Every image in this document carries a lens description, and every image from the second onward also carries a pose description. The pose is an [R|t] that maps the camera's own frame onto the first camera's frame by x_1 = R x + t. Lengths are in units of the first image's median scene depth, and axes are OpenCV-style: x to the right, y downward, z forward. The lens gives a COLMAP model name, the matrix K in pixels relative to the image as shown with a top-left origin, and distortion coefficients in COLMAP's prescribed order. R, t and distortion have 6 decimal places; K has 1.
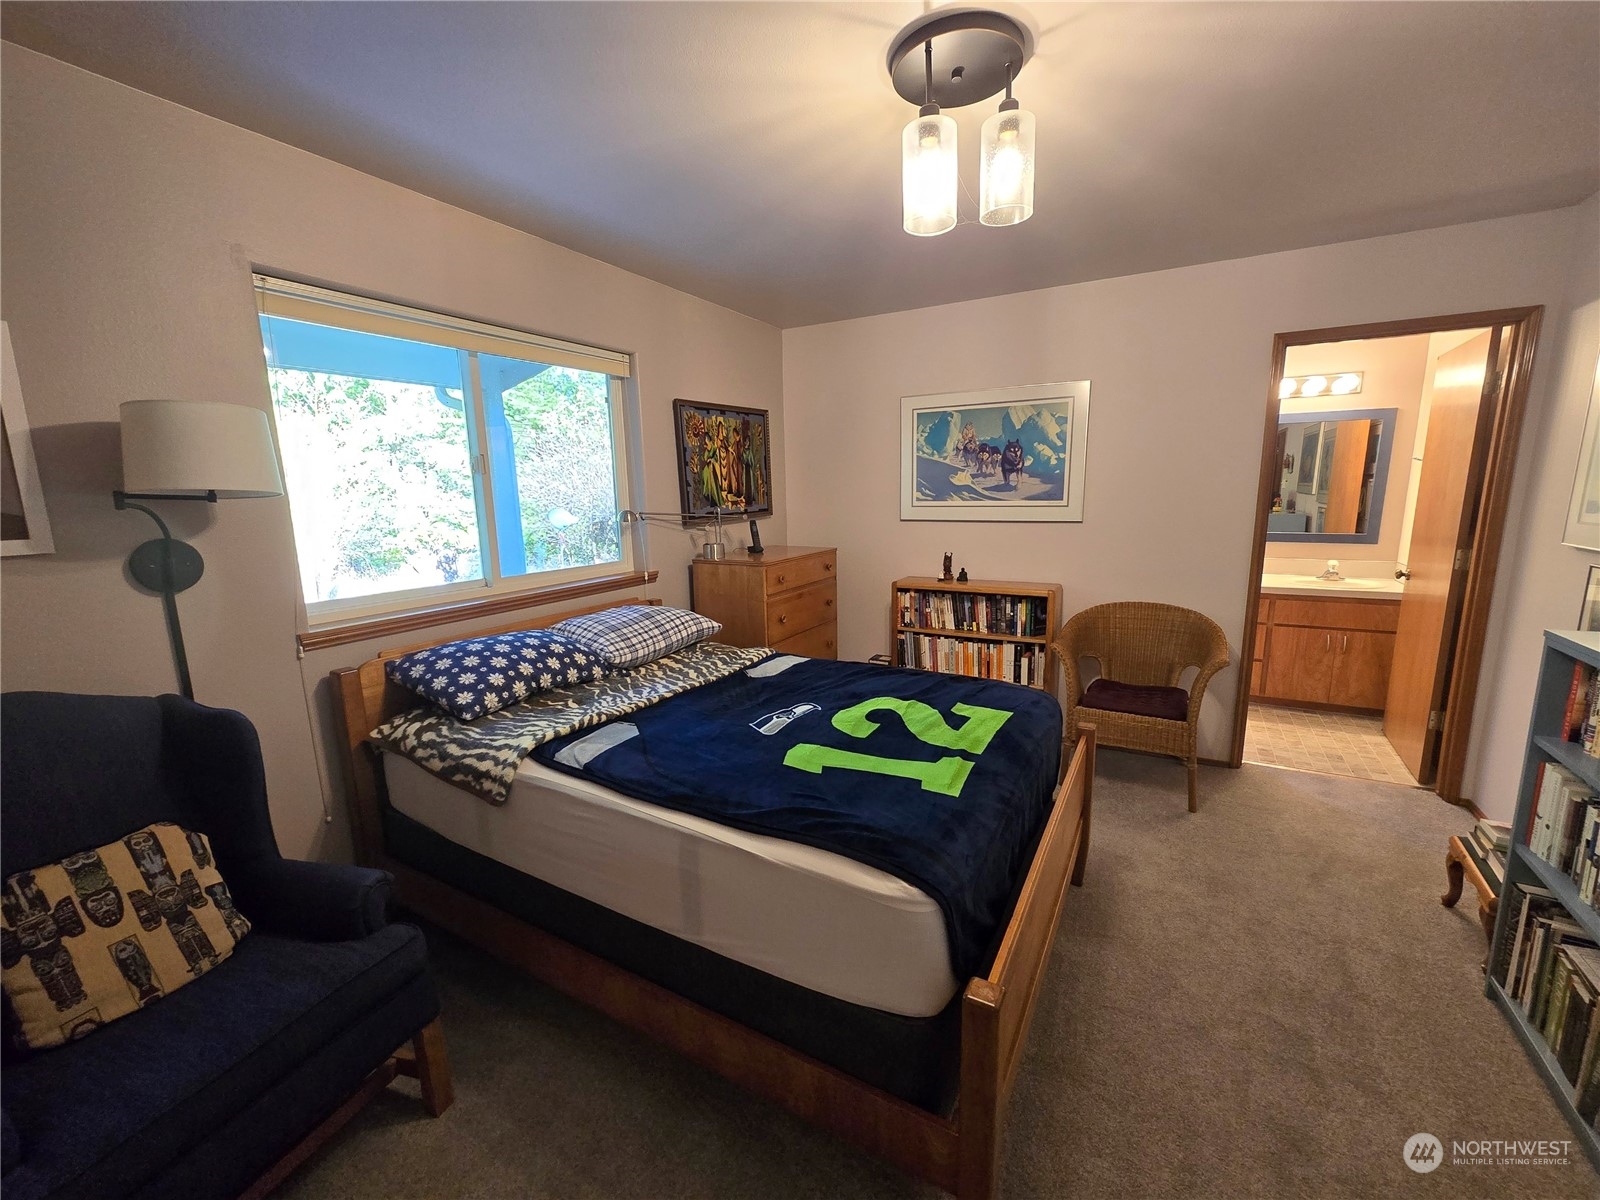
lens RADIAL K [[658.0, 0, 806.1], [0, 658.0, 605.2], [0, 0, 1]] dist [-0.000206, 0.001261]
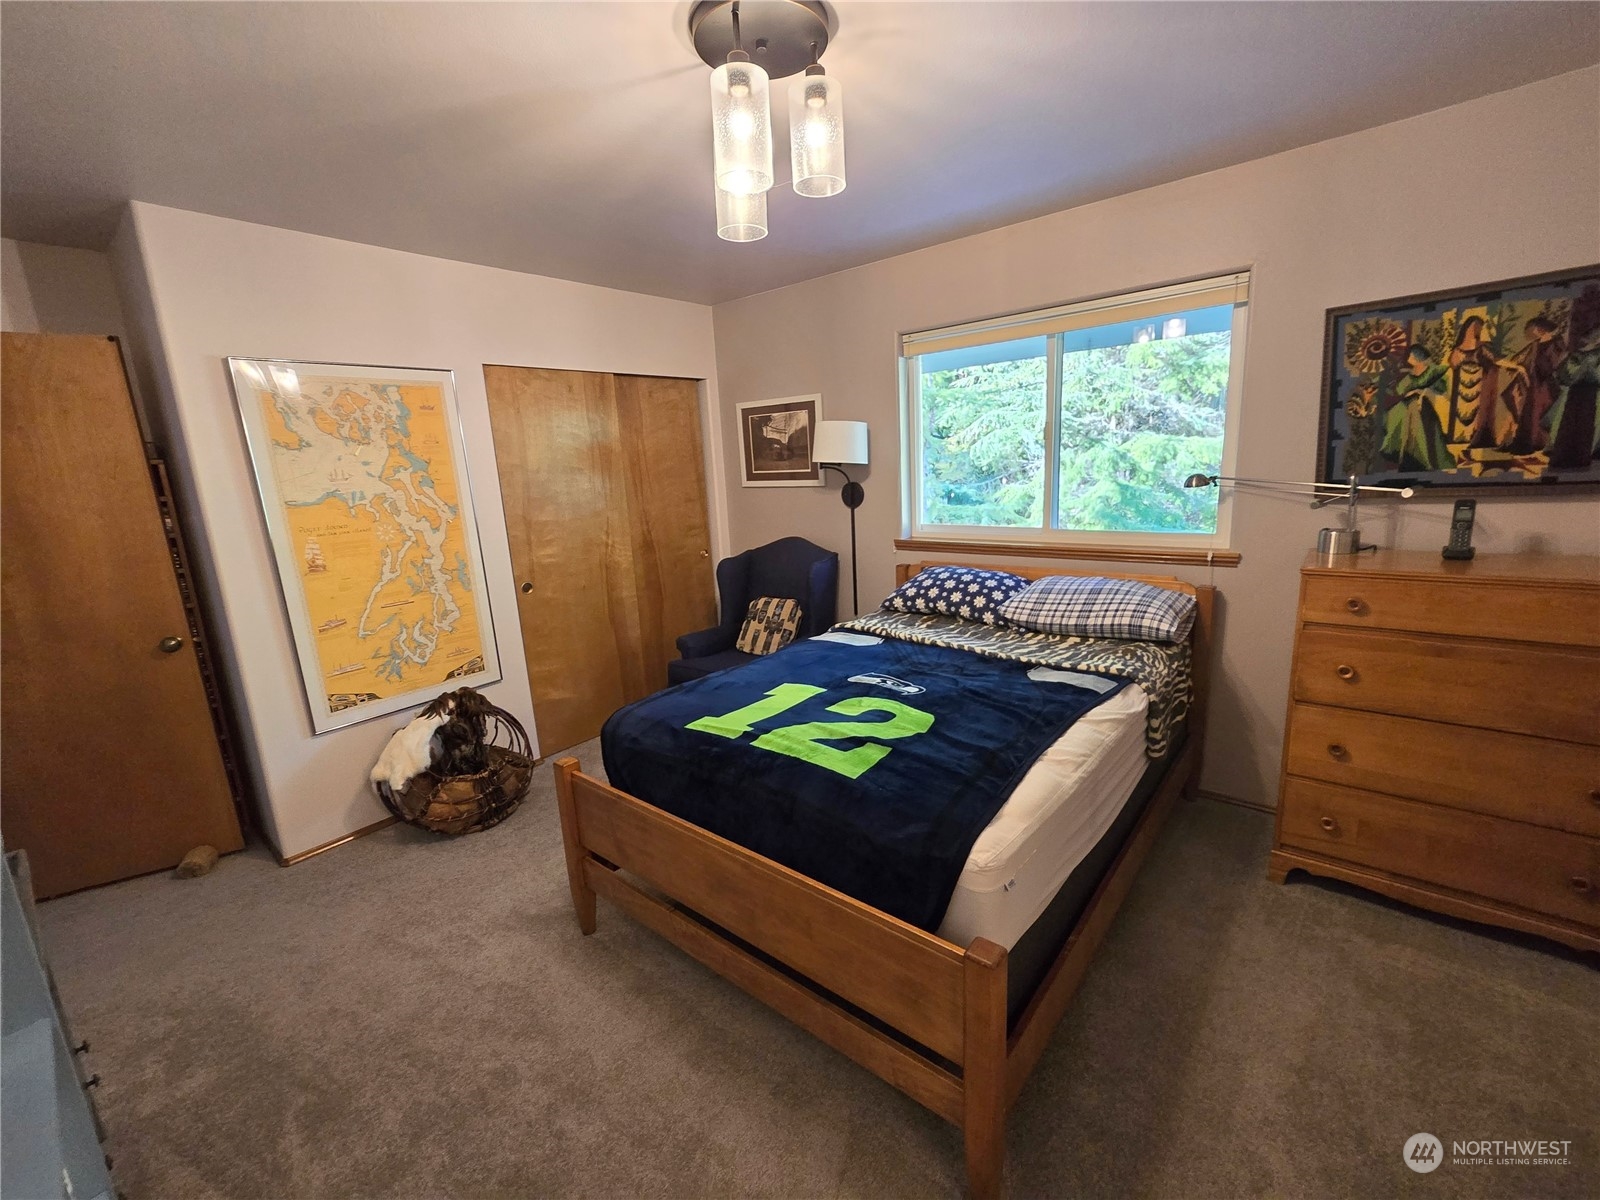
lens RADIAL K [[658.0, 0, 801.7], [0, 658.0, 598.8], [0, 0, 1]] dist [-0.000206, 0.001261]
pose [[-0.174779, 0.229865, -0.957400, 0.574859], [-0.124248, 0.959445, 0.253038, -0.124765], [0.976737, 0.163180, -0.139131, 0.579944]]
